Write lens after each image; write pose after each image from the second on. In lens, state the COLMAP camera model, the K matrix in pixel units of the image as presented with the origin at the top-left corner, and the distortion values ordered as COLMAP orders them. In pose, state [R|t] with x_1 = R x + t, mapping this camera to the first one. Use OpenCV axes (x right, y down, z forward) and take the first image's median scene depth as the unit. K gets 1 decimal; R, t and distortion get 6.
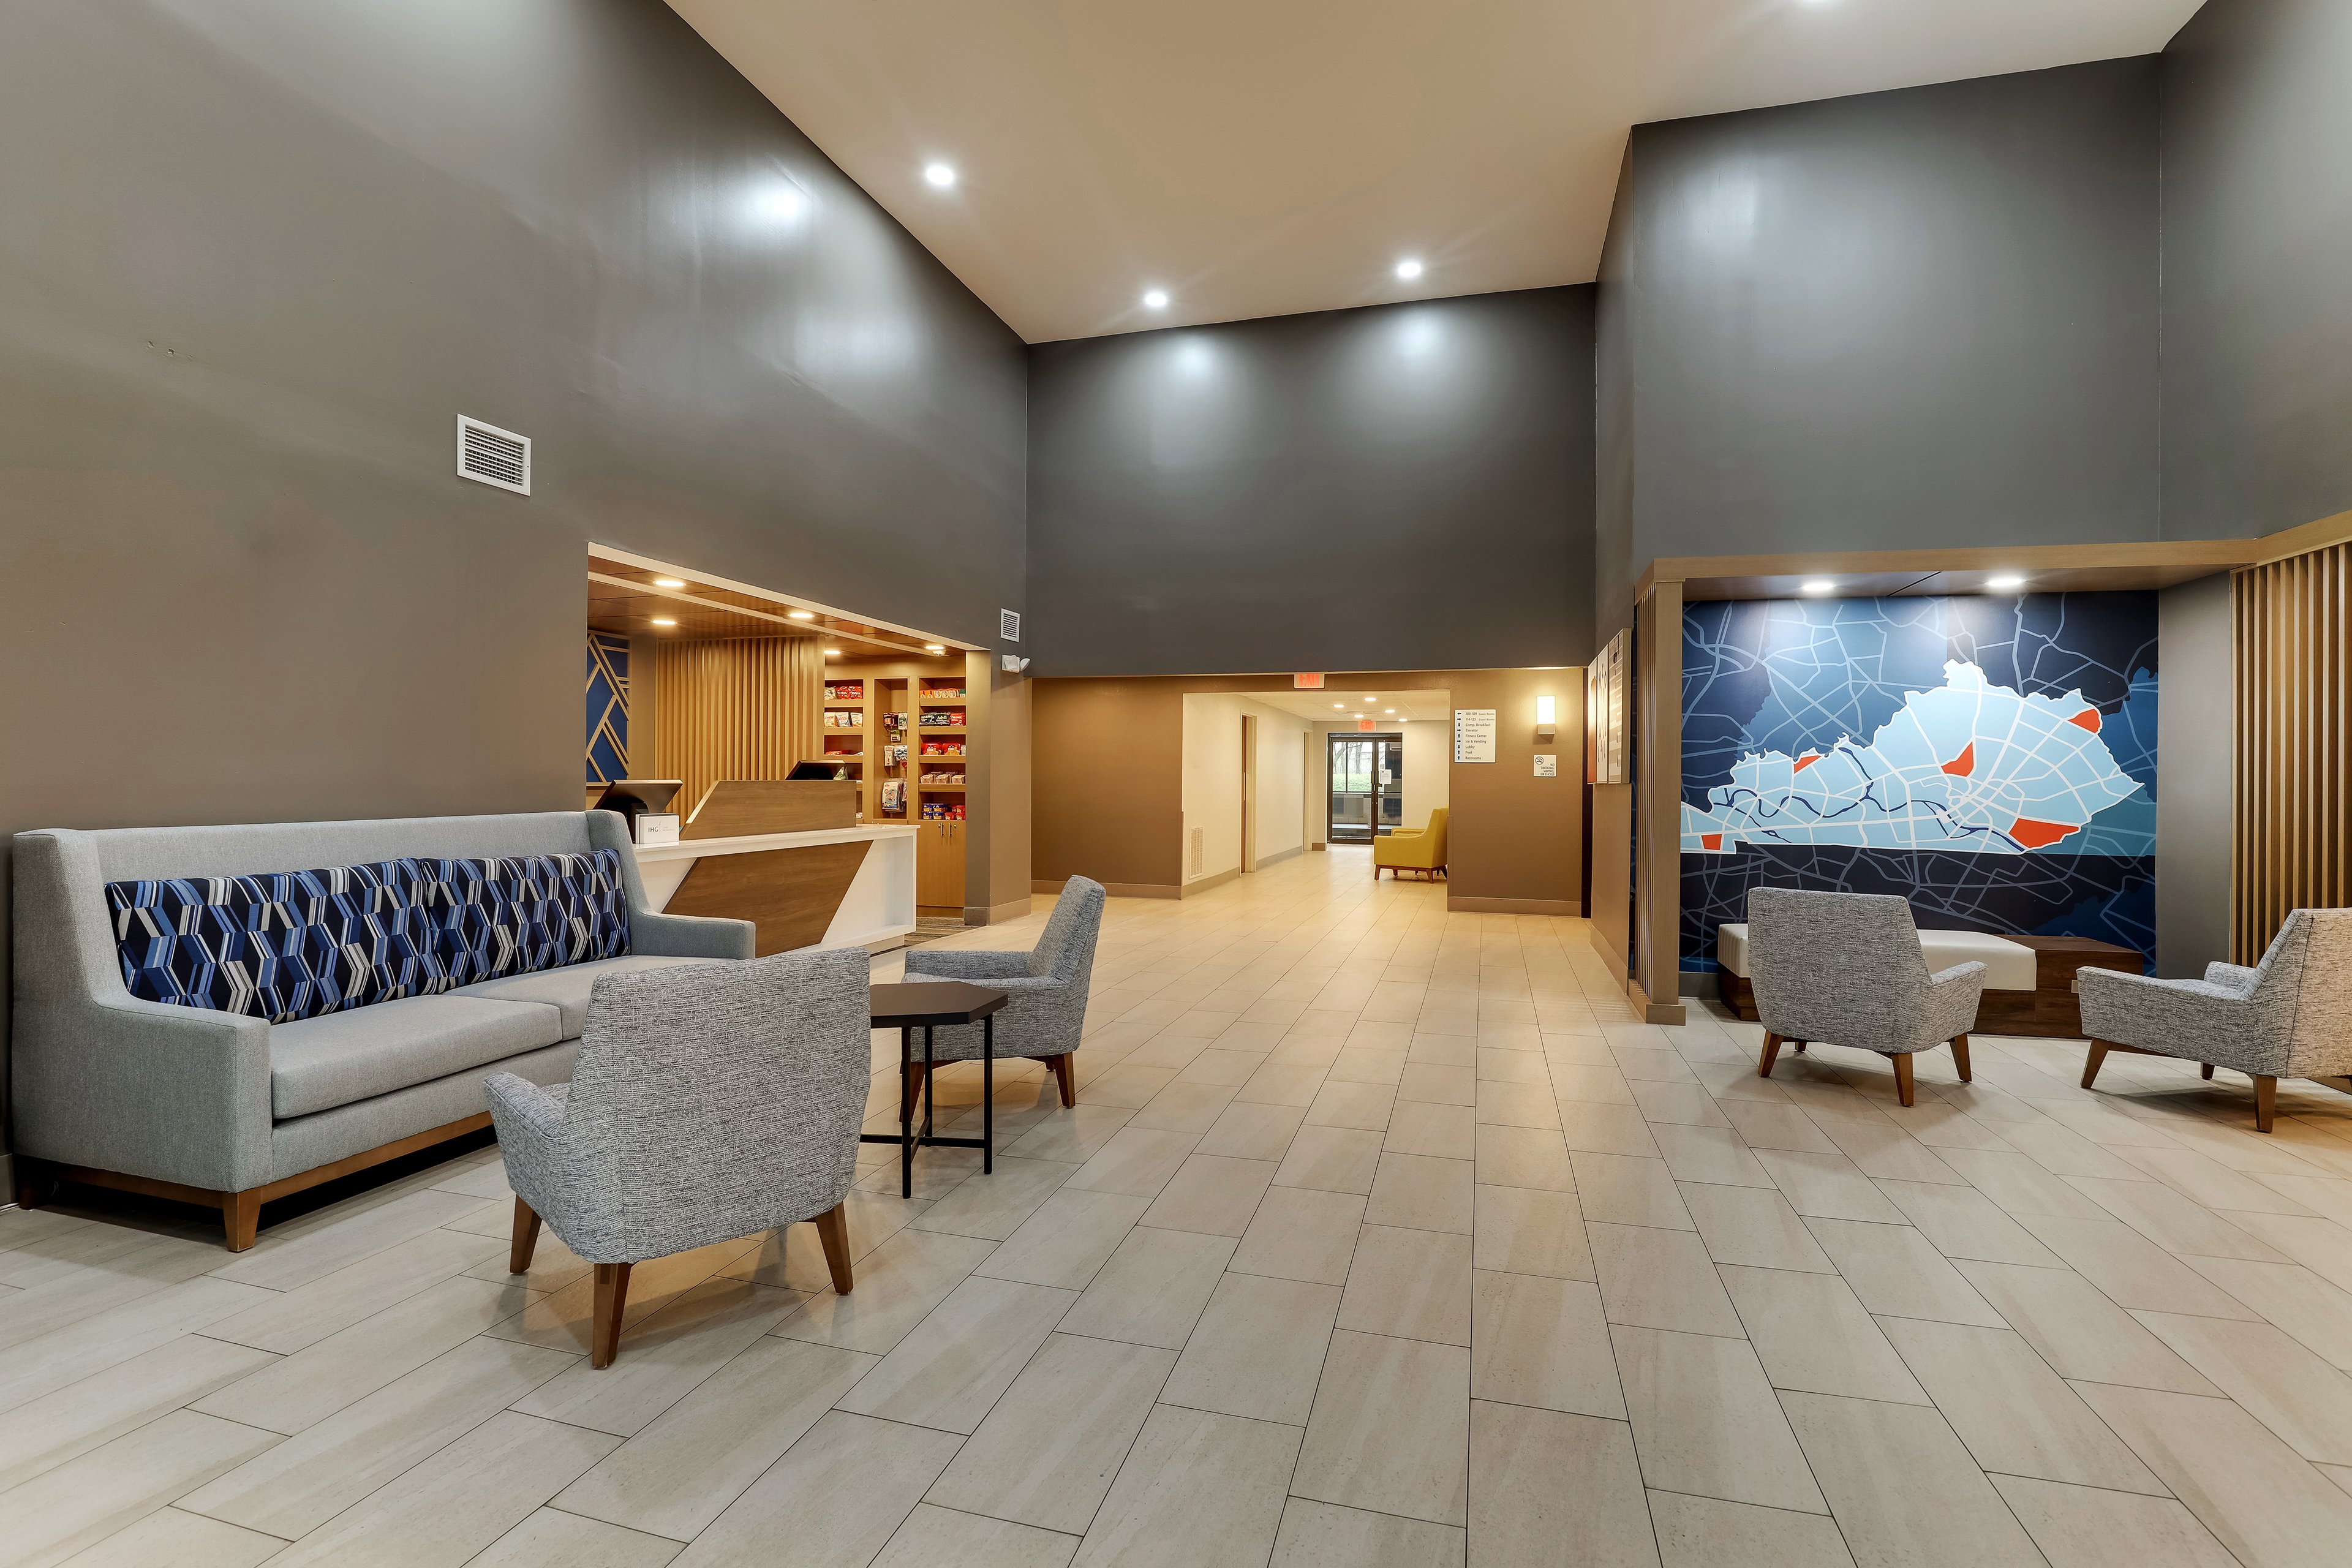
lens RADIAL K [[1094.4, 0, 1147.0], [0, 1094.4, 791.1], [0, 0, 1]] dist [-0.034413, 0.005642]
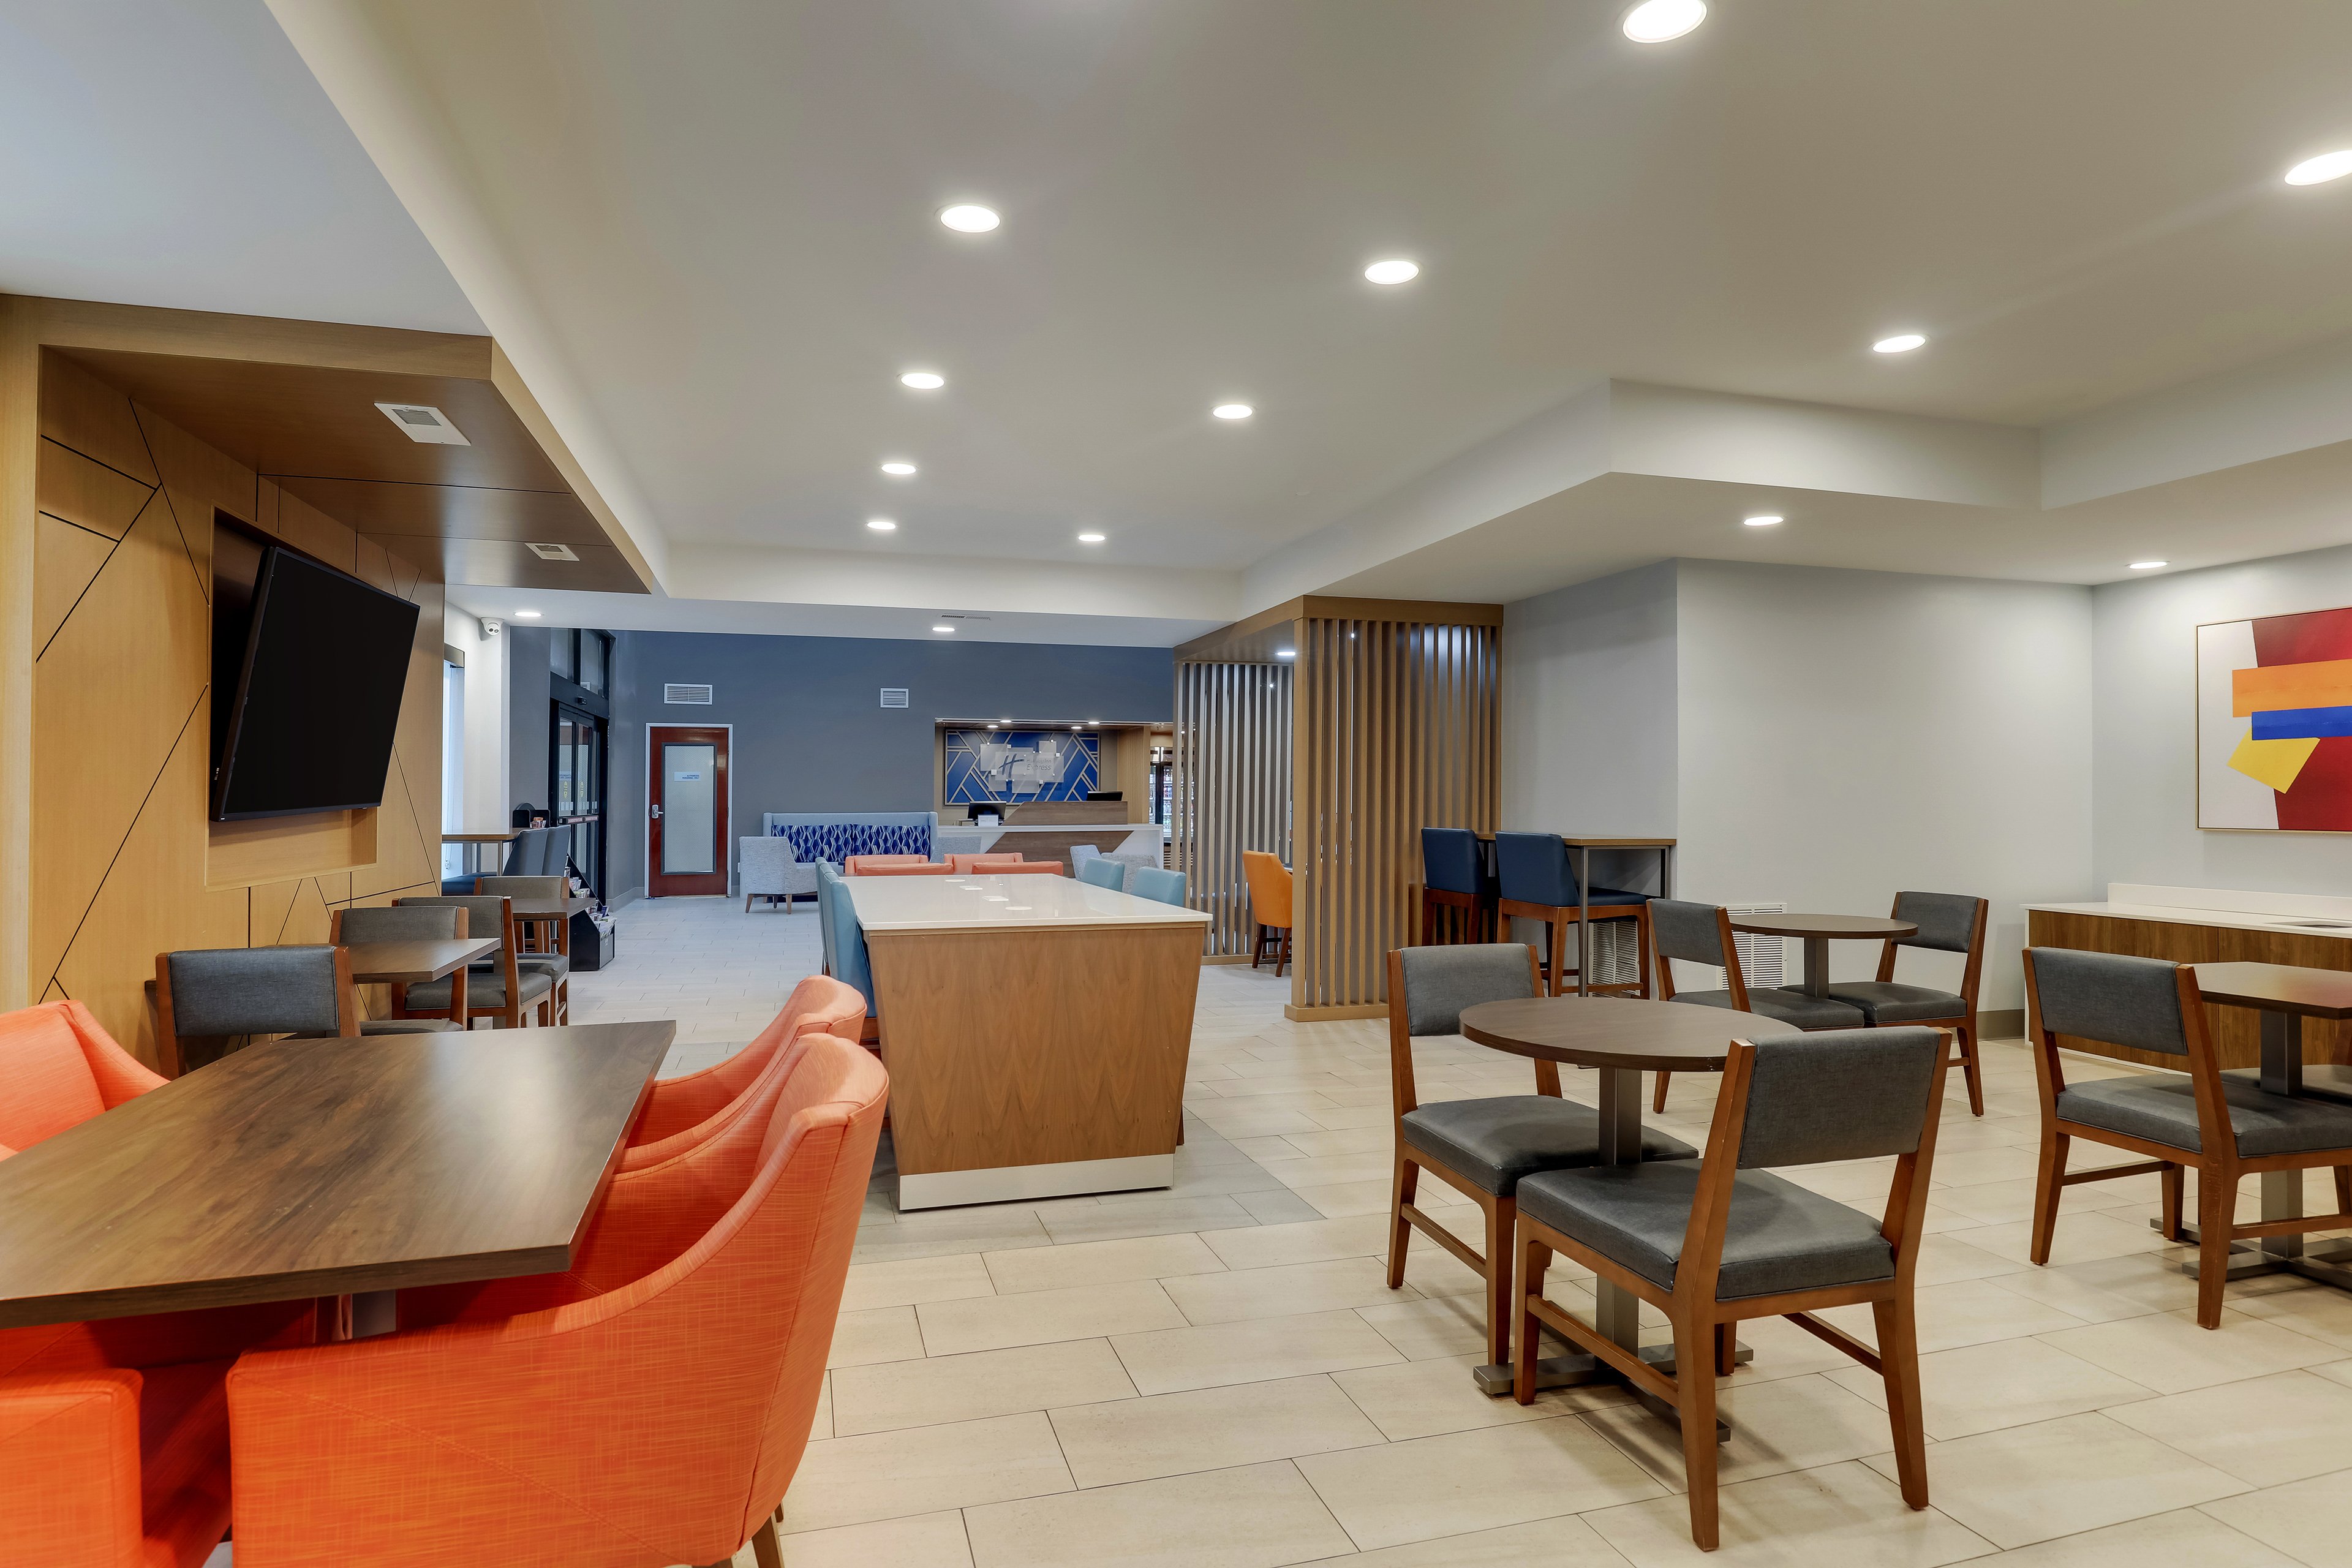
lens RADIAL K [[1214.6, 0, 1198.7], [0, 1214.6, 796.8], [0, 0, 1]] dist [-0.027165, -0.000501]
pose [[0.561341, -0.012637, -0.827488, 2.094022], [-0.001493, 0.999866, -0.016282, 0.024227], [0.827584, 0.010375, 0.561247, -0.178329]]
